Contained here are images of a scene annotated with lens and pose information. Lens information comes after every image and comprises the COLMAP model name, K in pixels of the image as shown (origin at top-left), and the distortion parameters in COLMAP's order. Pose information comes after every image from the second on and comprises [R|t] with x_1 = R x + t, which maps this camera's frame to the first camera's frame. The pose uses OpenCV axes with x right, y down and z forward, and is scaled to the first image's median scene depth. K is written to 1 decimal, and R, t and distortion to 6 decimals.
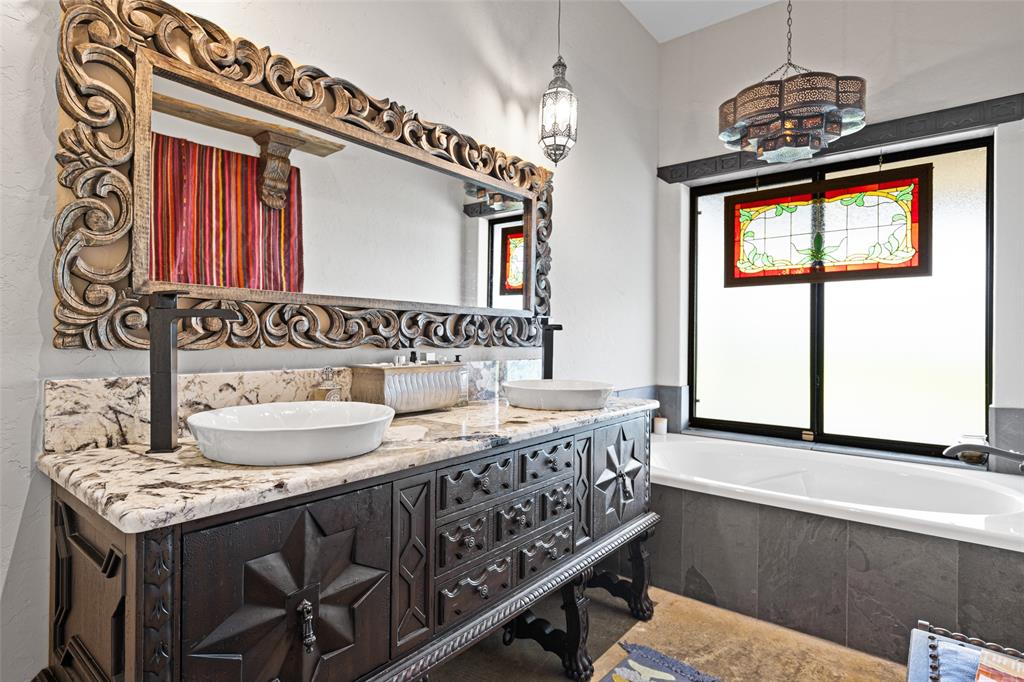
lens RADIAL K [[526.3, 0, 506.2], [0, 526.3, 337.8], [0, 0, 1]] dist [0.004758, 0.000755]
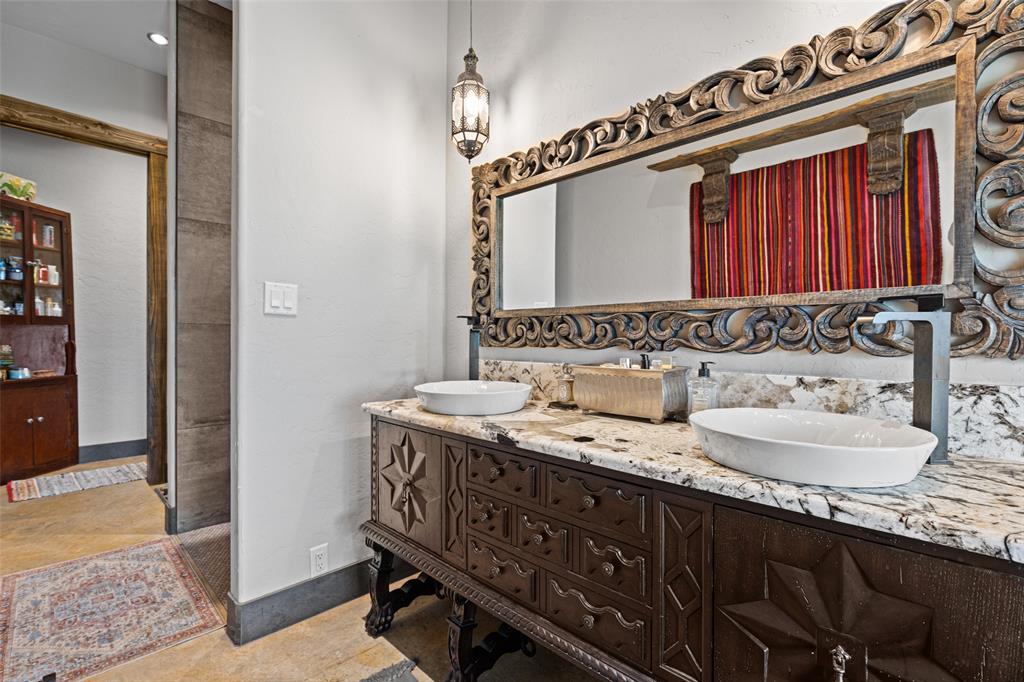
lens RADIAL K [[468.2, 0, 504.7], [0, 468.2, 337.7], [0, 0, 1]] dist [0.007603, 0.000966]
pose [[-0.101950, -0.011186, -0.994727, 0.520308], [-0.005850, 0.999926, -0.010644, 0.004375], [0.994772, 0.004734, -0.102008, 0.631956]]
